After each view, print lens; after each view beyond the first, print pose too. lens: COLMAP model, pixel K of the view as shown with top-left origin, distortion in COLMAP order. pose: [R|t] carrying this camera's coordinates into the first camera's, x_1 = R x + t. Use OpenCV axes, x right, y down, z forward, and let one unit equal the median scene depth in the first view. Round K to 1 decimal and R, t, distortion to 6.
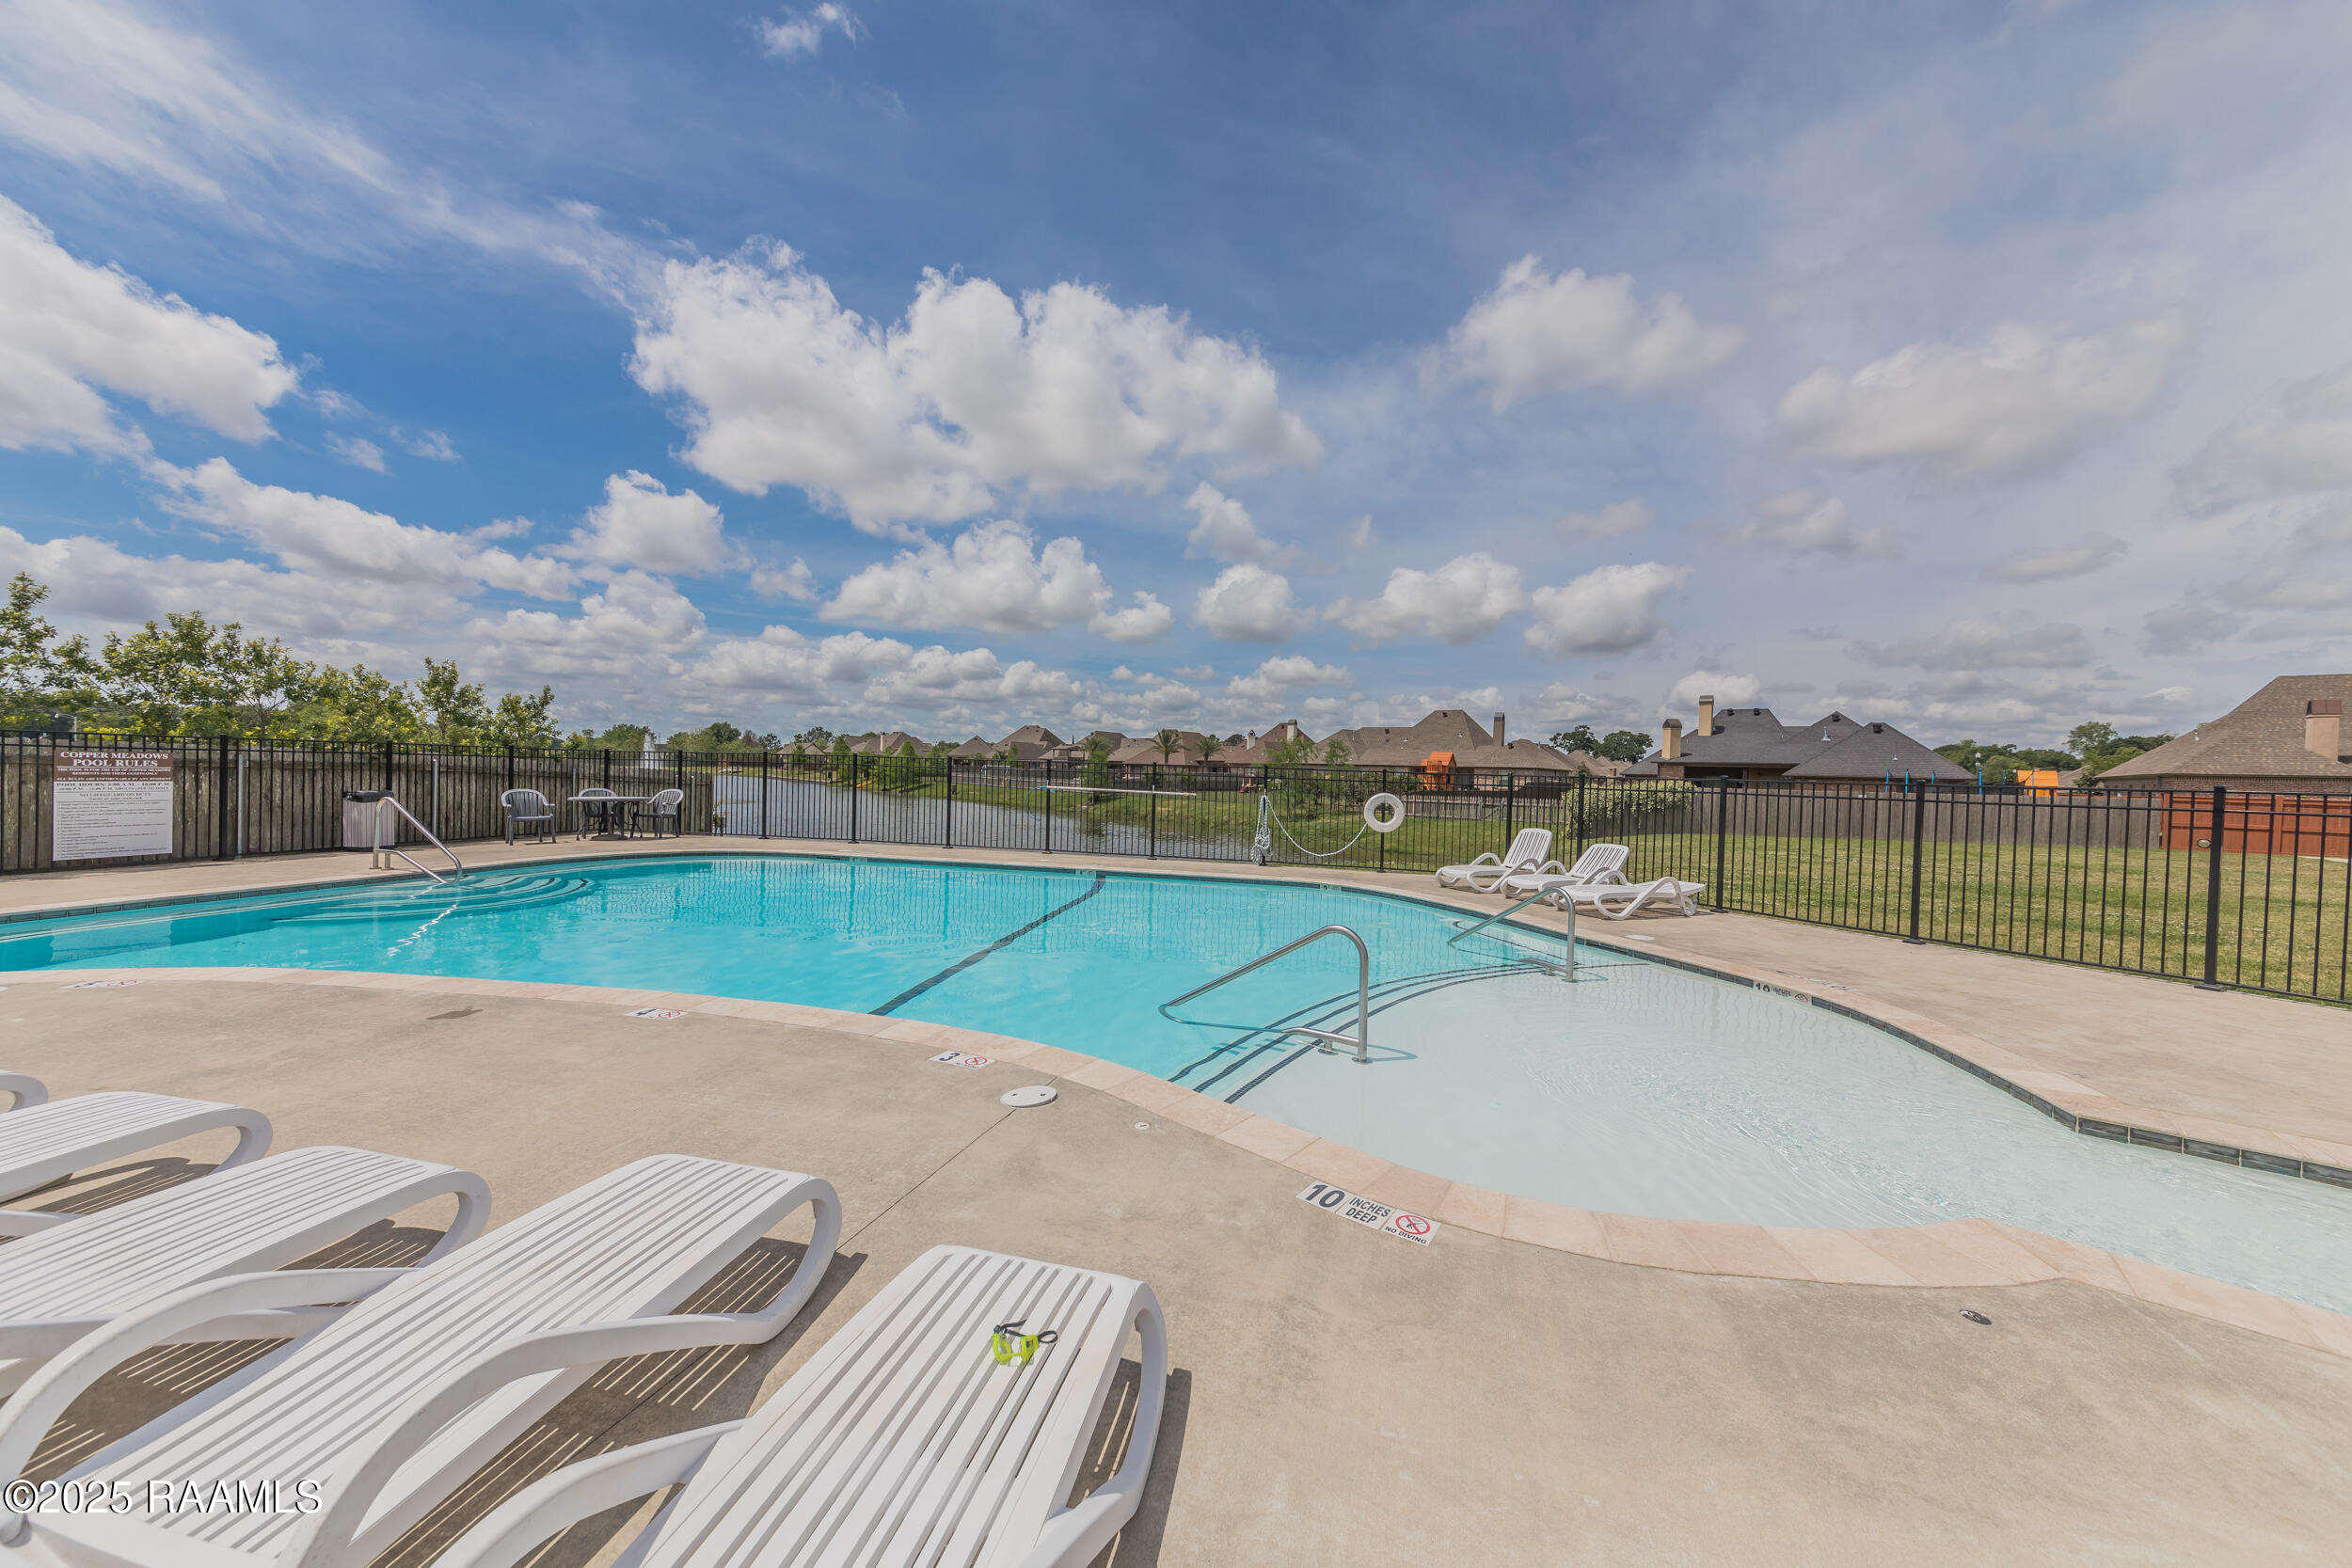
lens RADIAL K [[803.7, 0, 1167.2], [0, 803.7, 786.0], [0, 0, 1]] dist [0.000610, -0.000015]
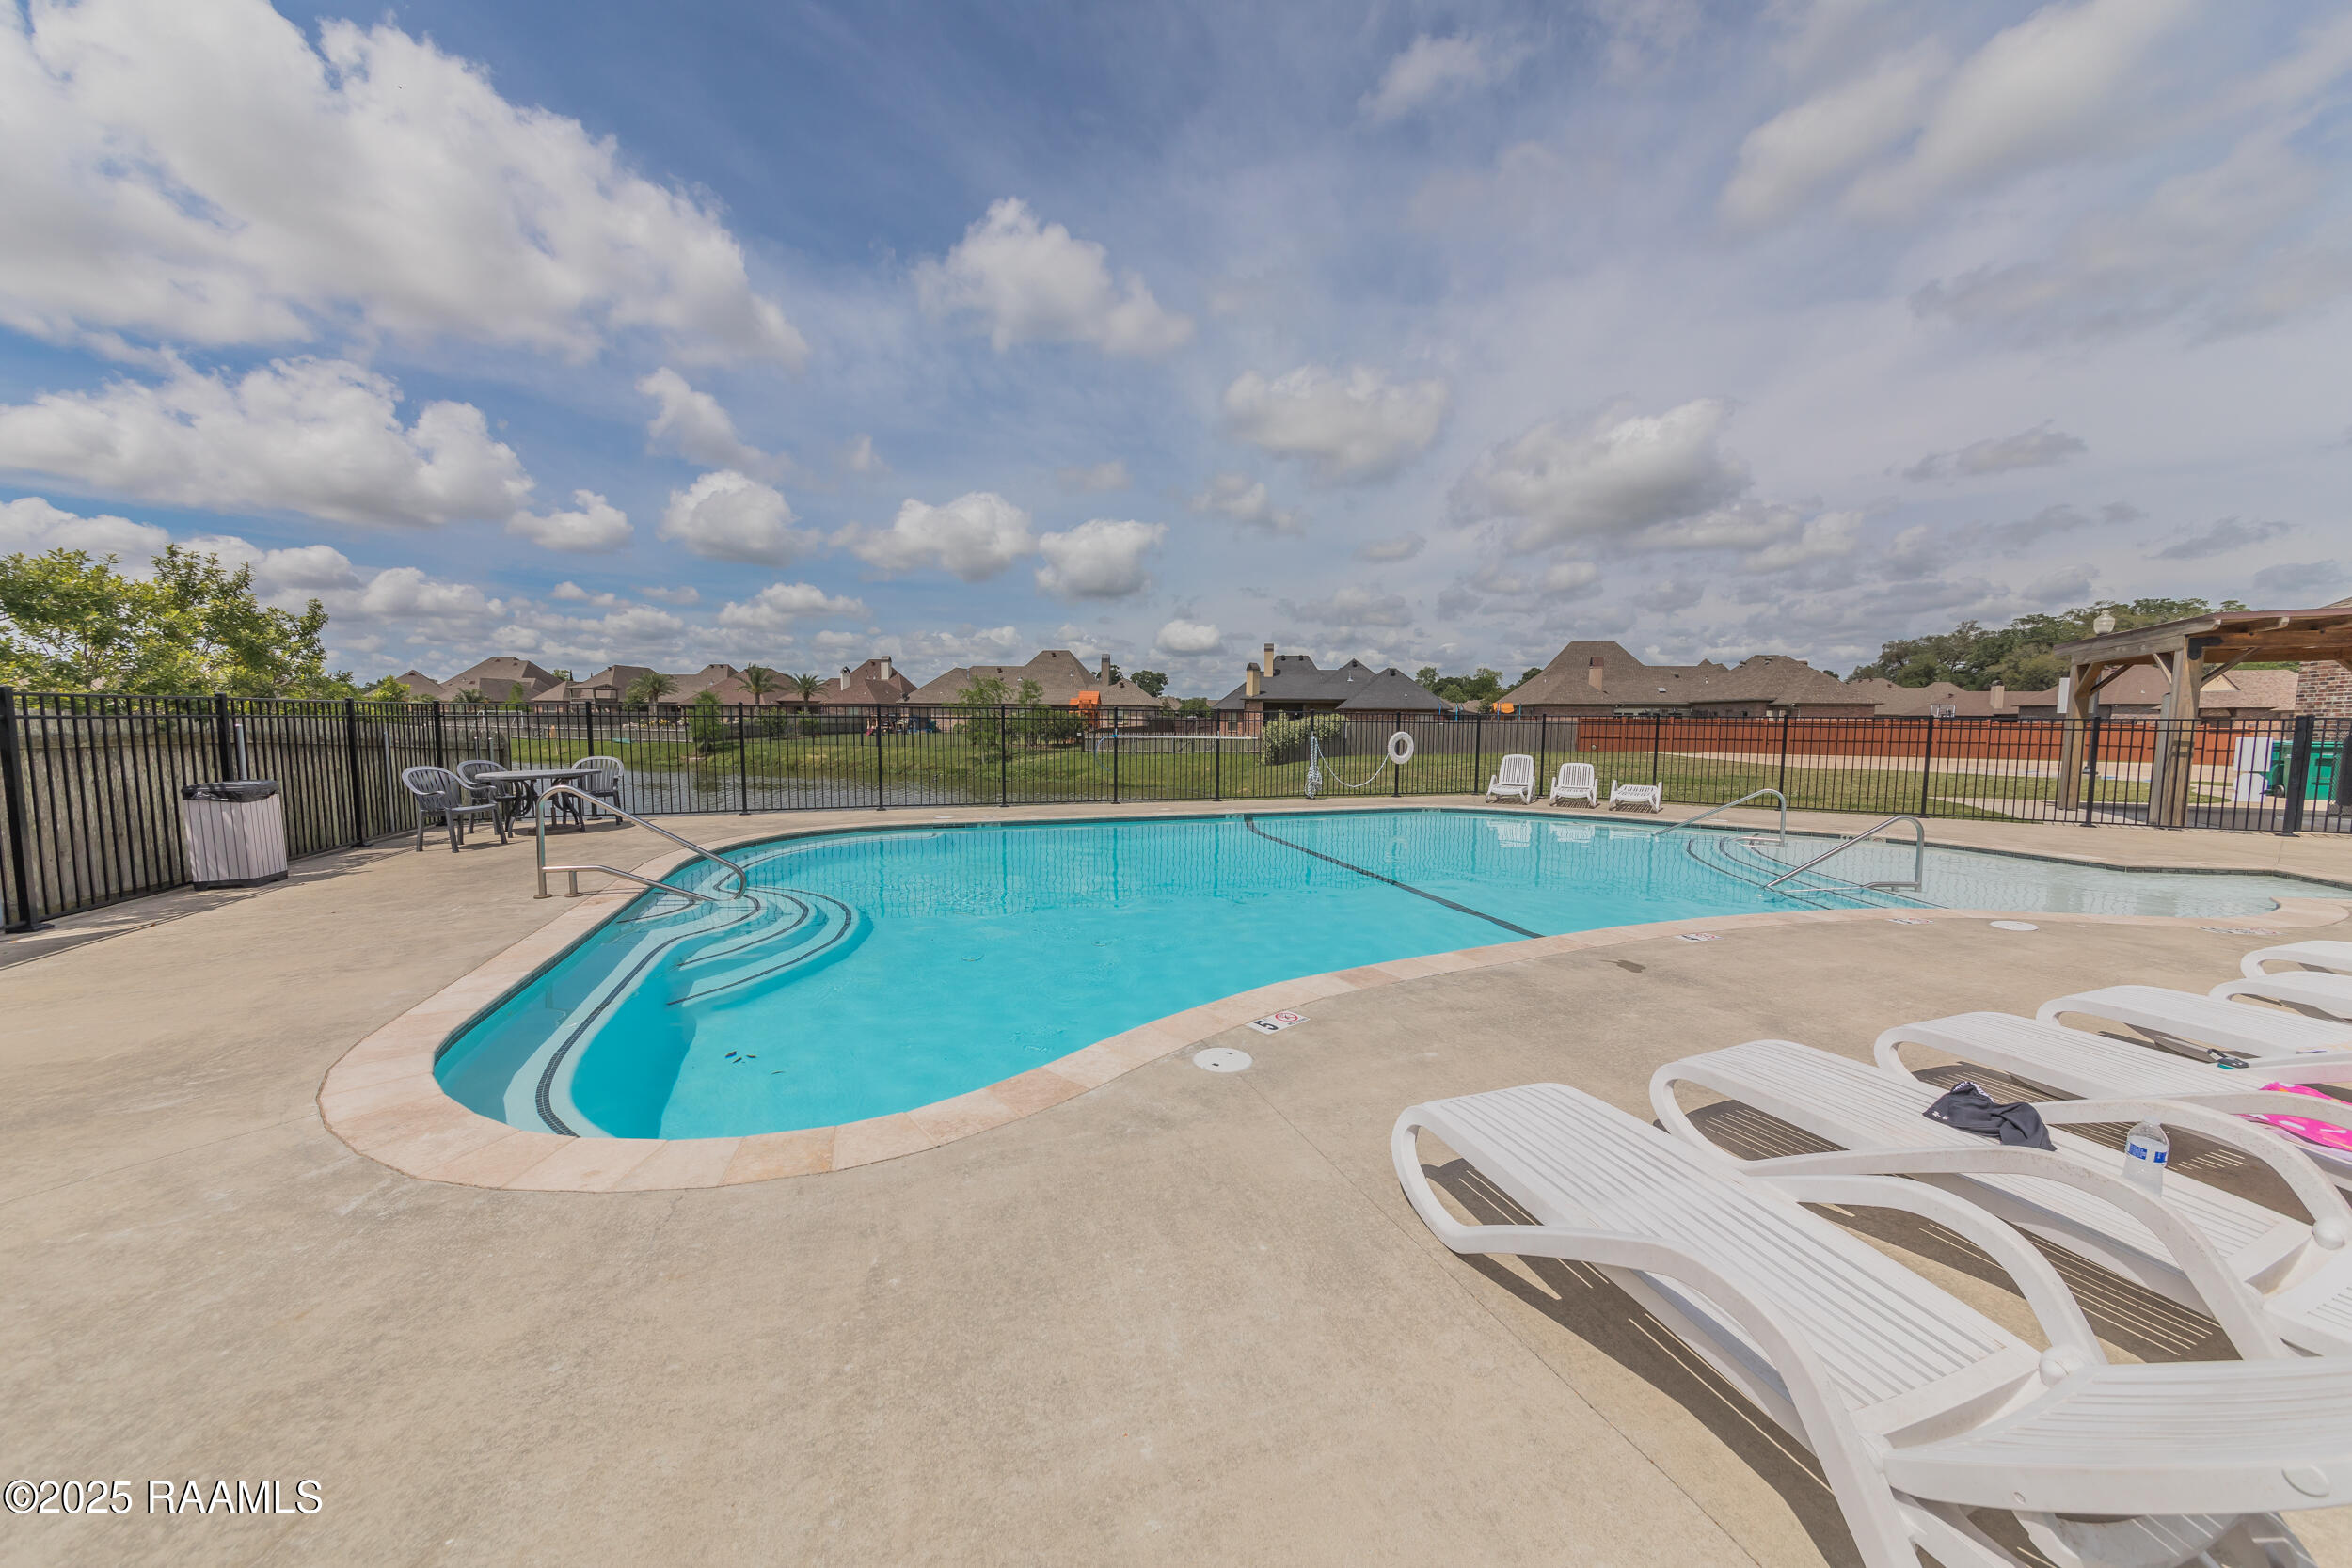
lens RADIAL K [[803.7, 0, 1167.2], [0, 803.7, 786.0], [0, 0, 1]] dist [0.000610, -0.000015]
pose [[0.851244, -0.065589, 0.520656, -0.177377], [0.025162, 0.996119, 0.084346, -0.005568], [-0.524167, -0.058698, 0.849590, 0.038968]]
